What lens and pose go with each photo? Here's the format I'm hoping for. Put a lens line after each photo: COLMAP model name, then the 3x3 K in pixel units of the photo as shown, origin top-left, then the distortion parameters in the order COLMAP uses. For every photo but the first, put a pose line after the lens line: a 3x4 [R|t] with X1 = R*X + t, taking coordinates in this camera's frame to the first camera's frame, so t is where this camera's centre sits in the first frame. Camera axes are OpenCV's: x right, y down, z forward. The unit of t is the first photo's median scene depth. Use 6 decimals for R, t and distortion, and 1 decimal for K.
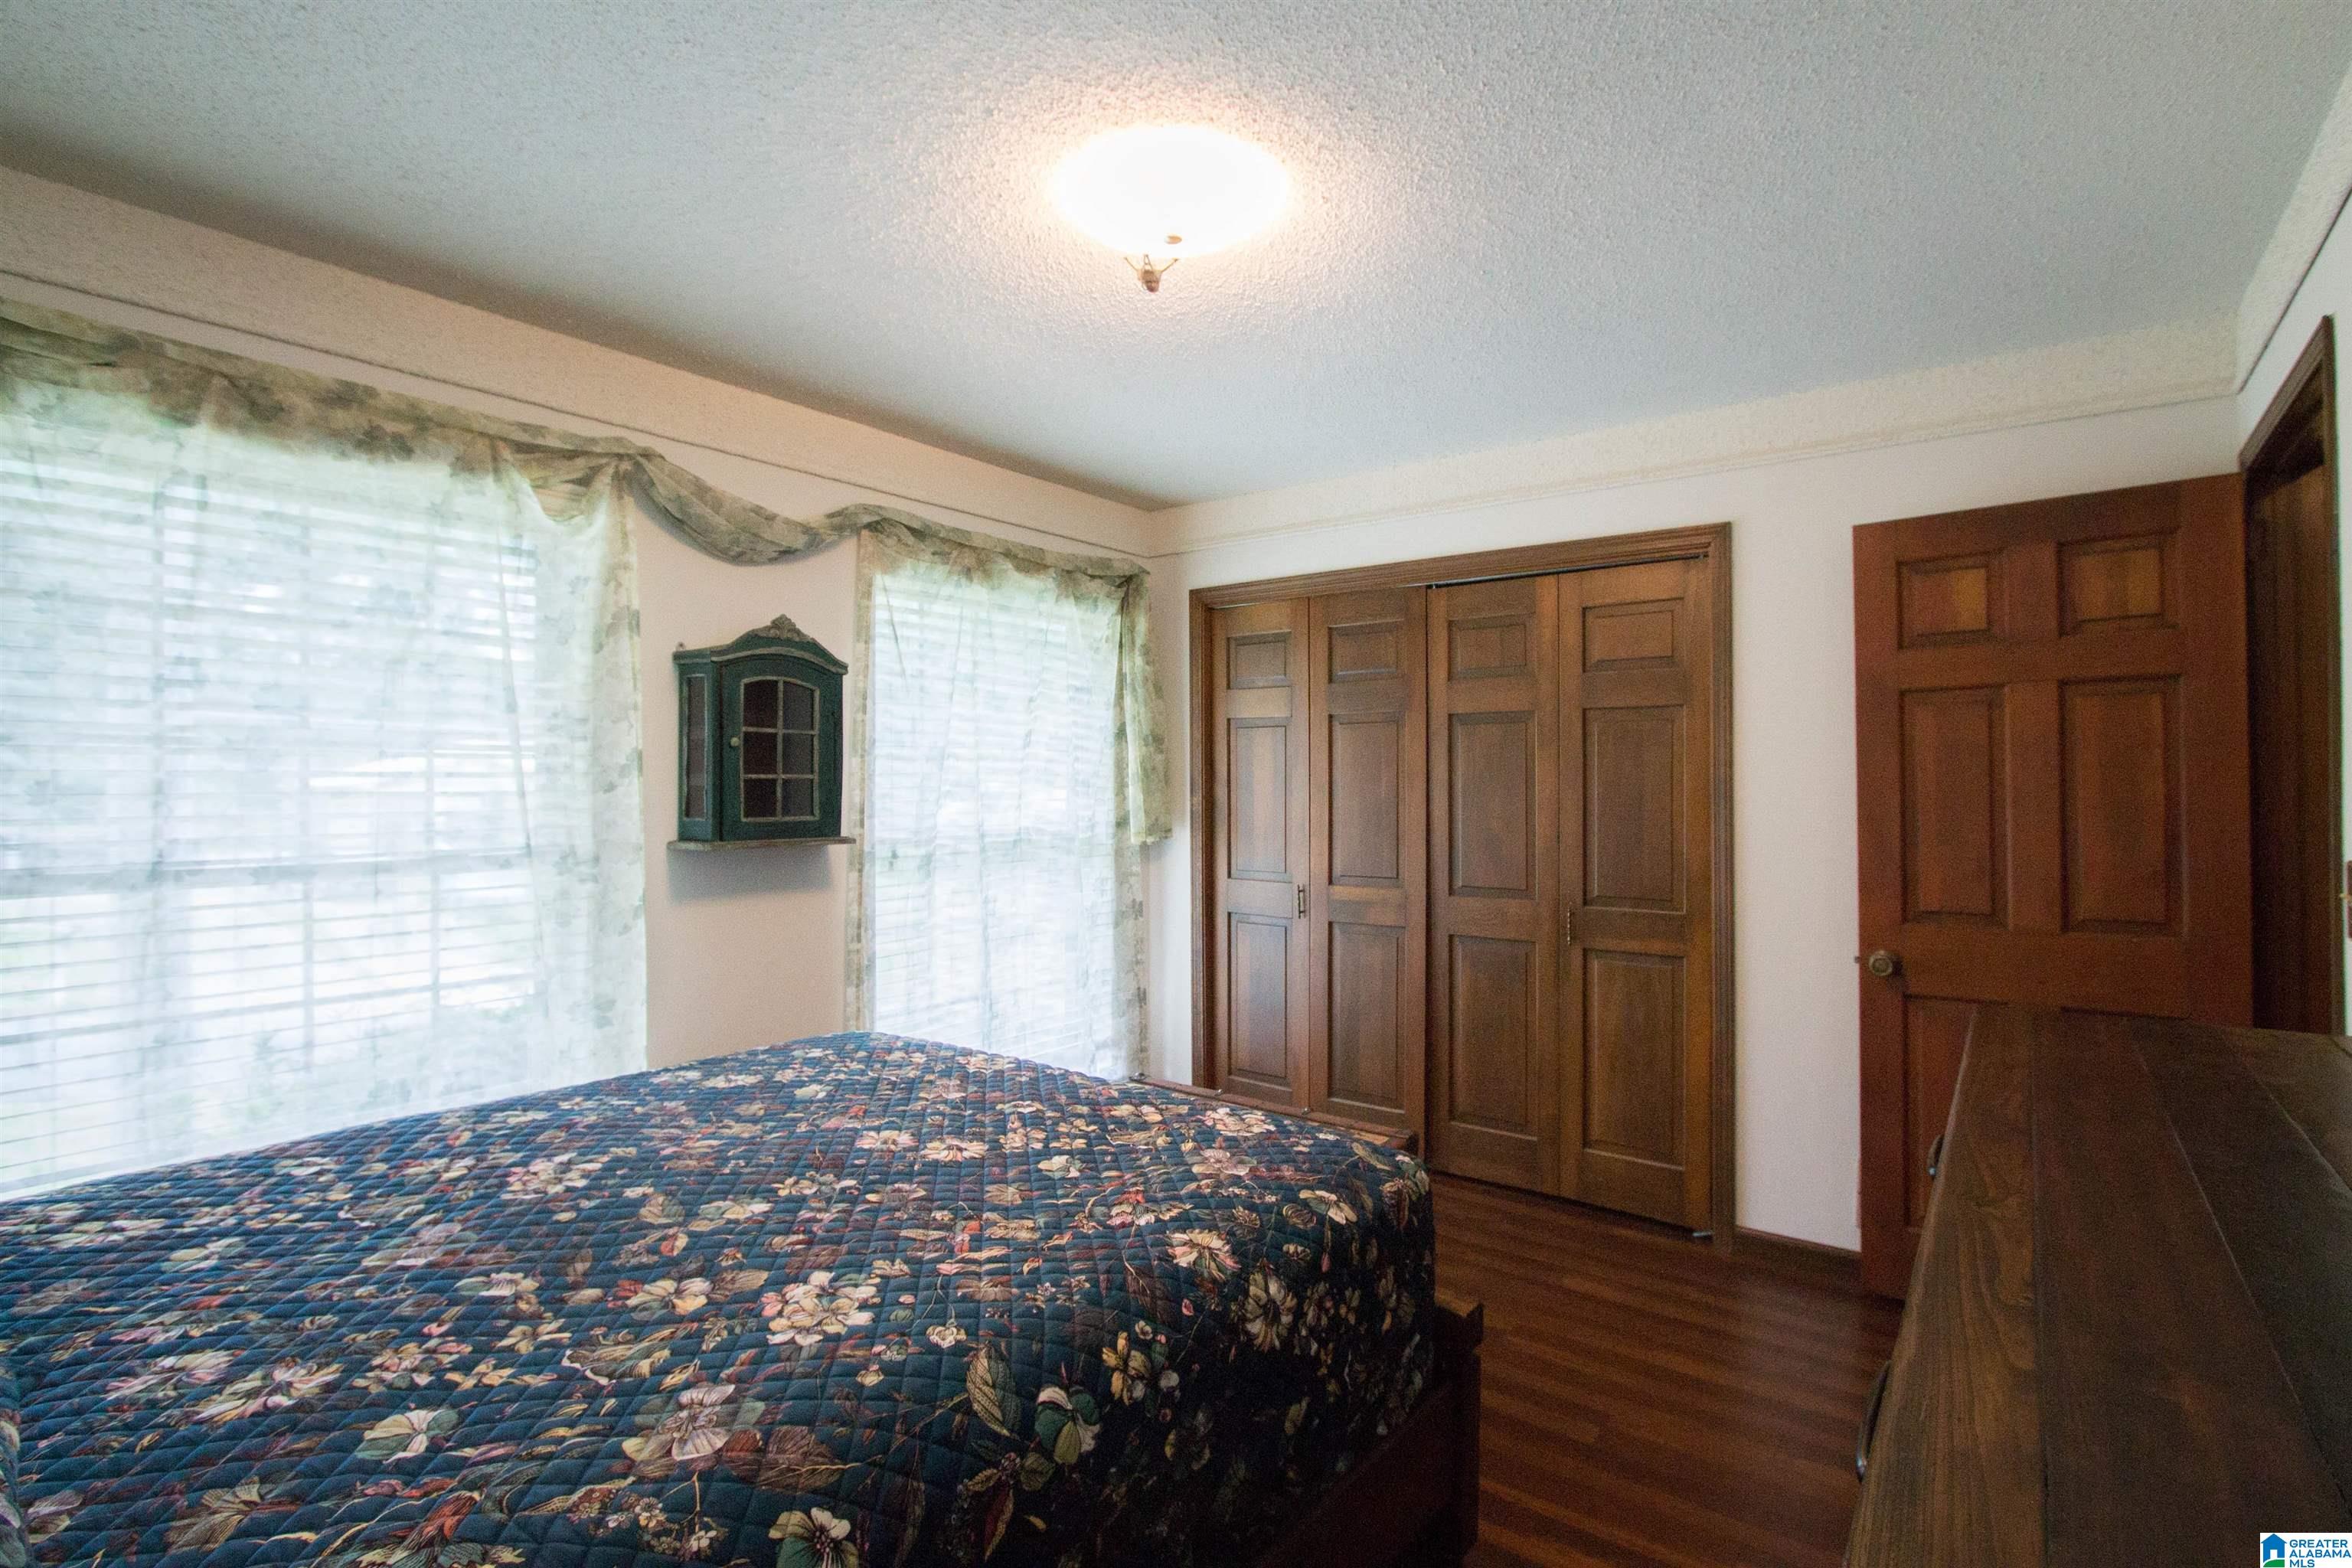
lens RADIAL K [[1111.0, 0, 1190.0], [0, 1111.0, 780.1], [0, 0, 1]] dist [-0.030621, 0.009143]
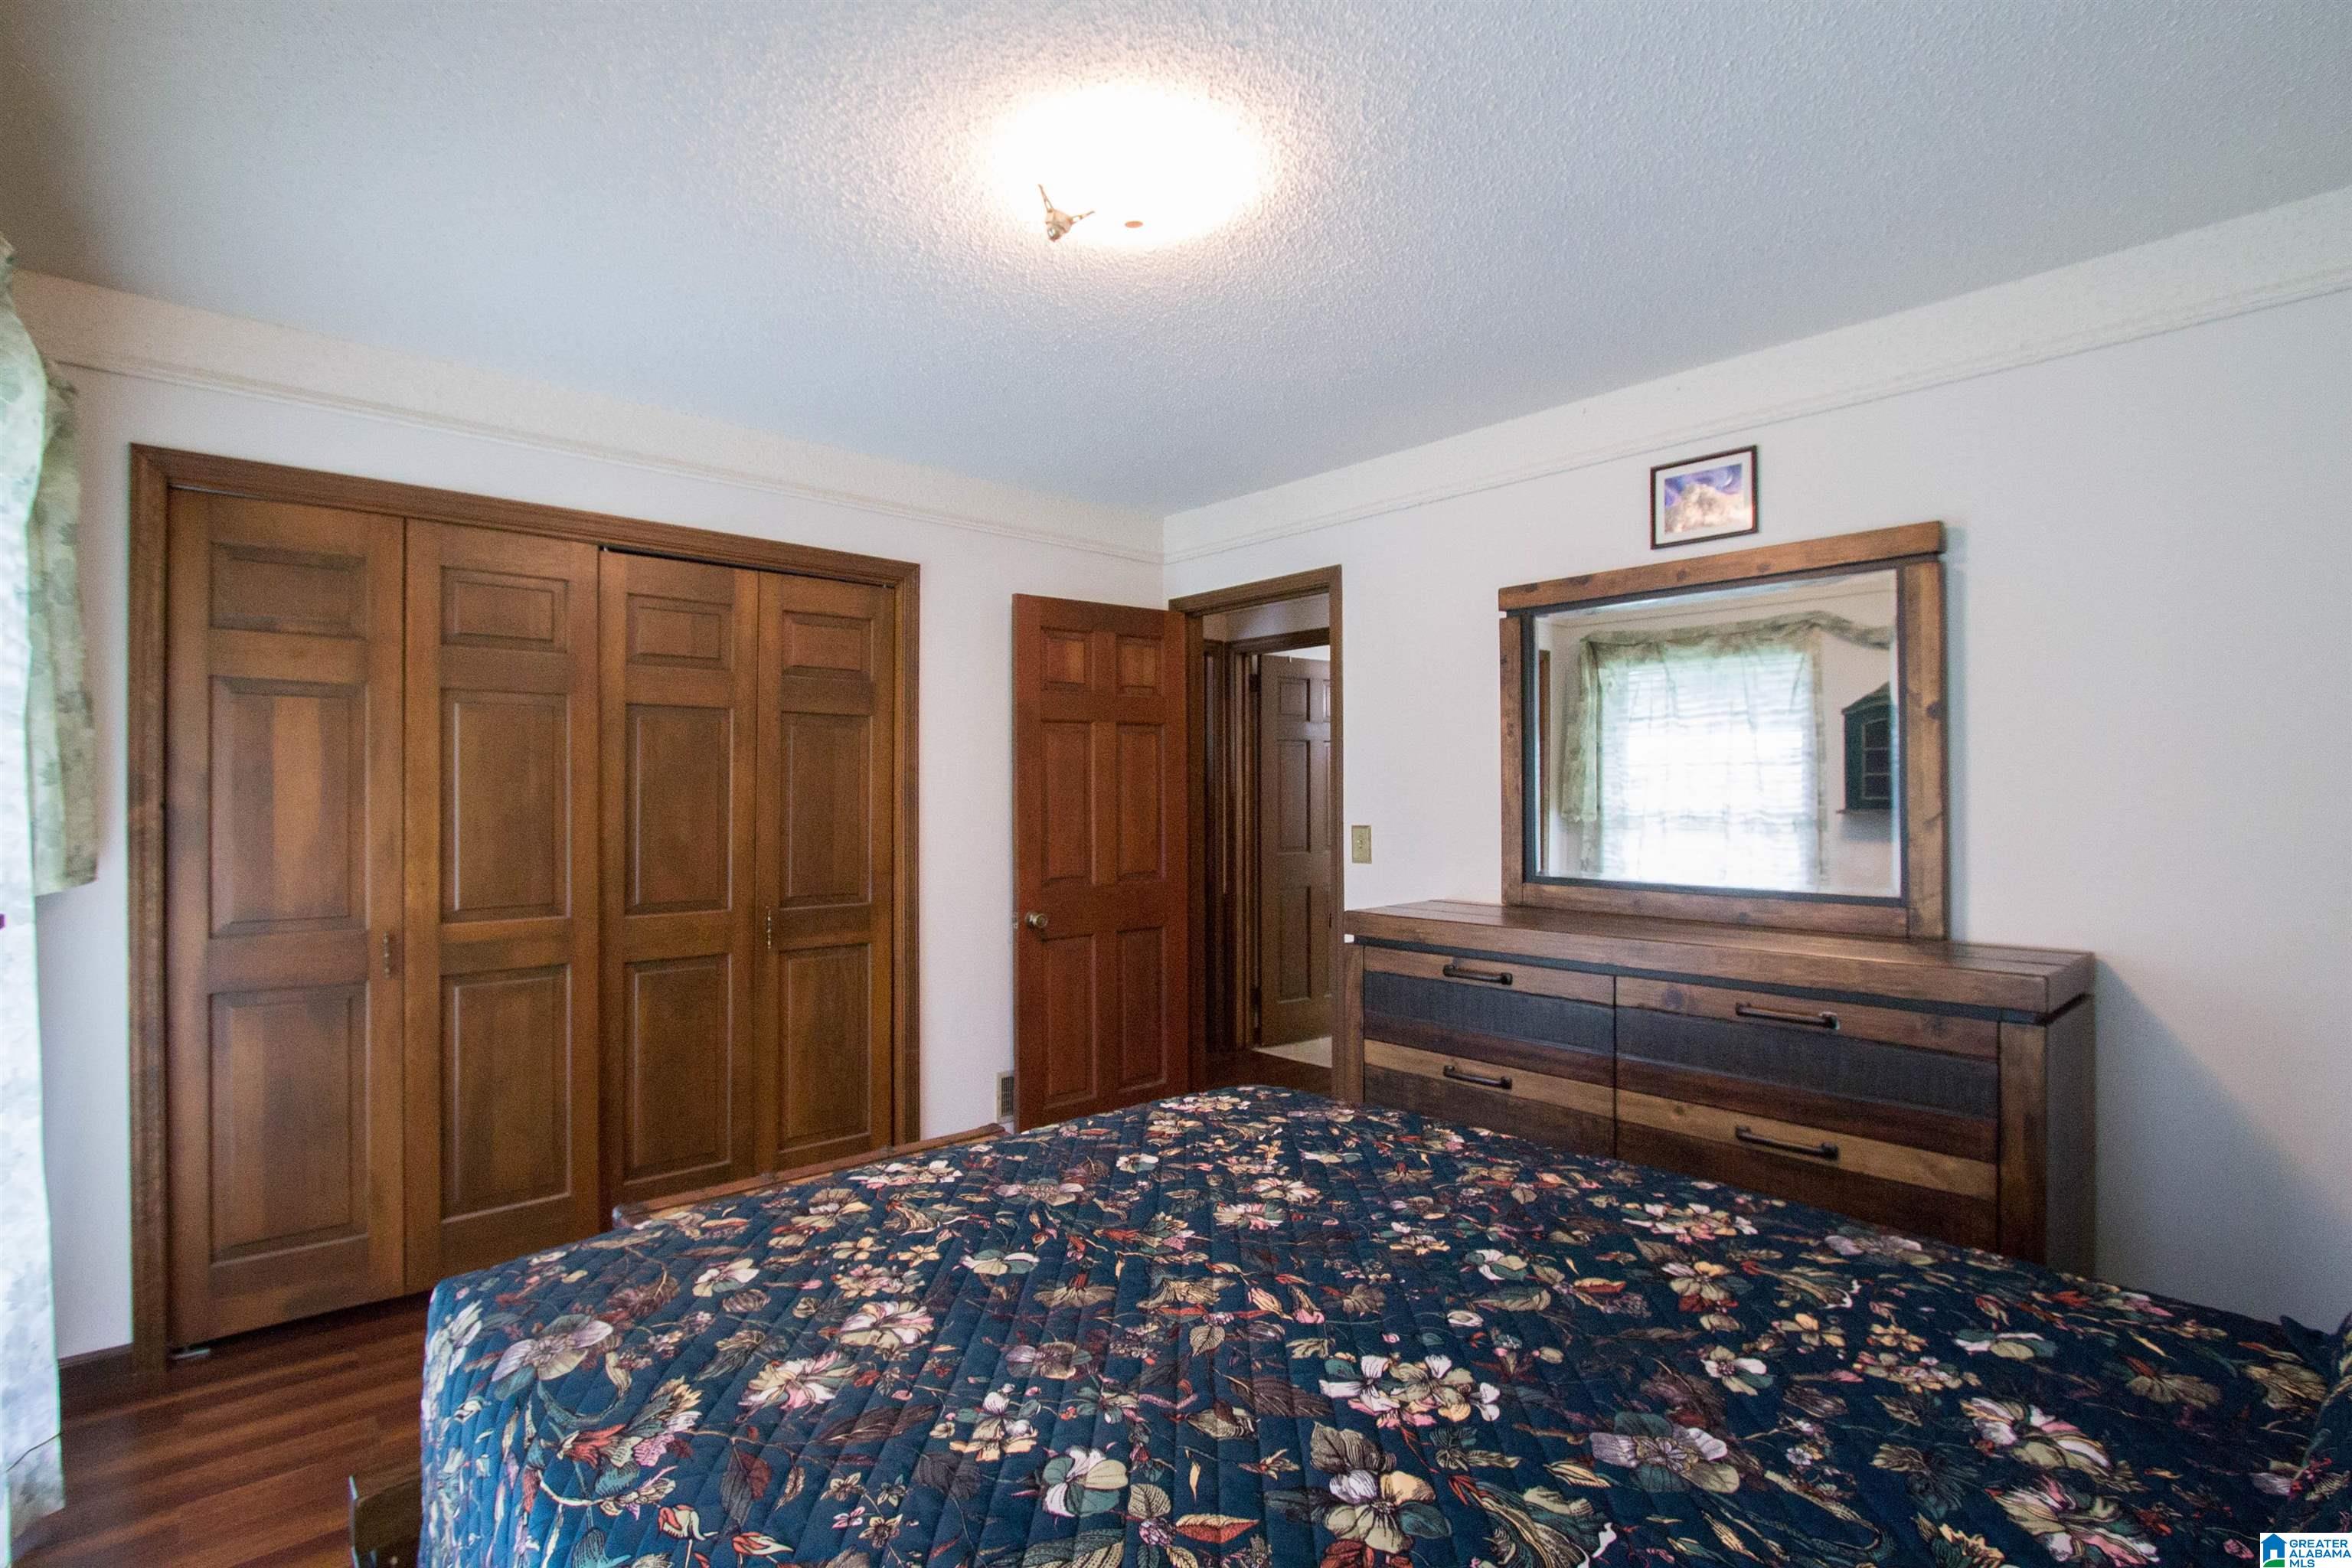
lens RADIAL K [[1111.0, 0, 1190.0], [0, 1111.0, 780.1], [0, 0, 1]] dist [-0.030621, 0.009143]
pose [[0.183322, 0.009228, 0.983010, -0.700563], [-0.008505, 0.999933, -0.007801, 0.003138], [-0.983016, -0.006931, 0.183389, 0.566578]]
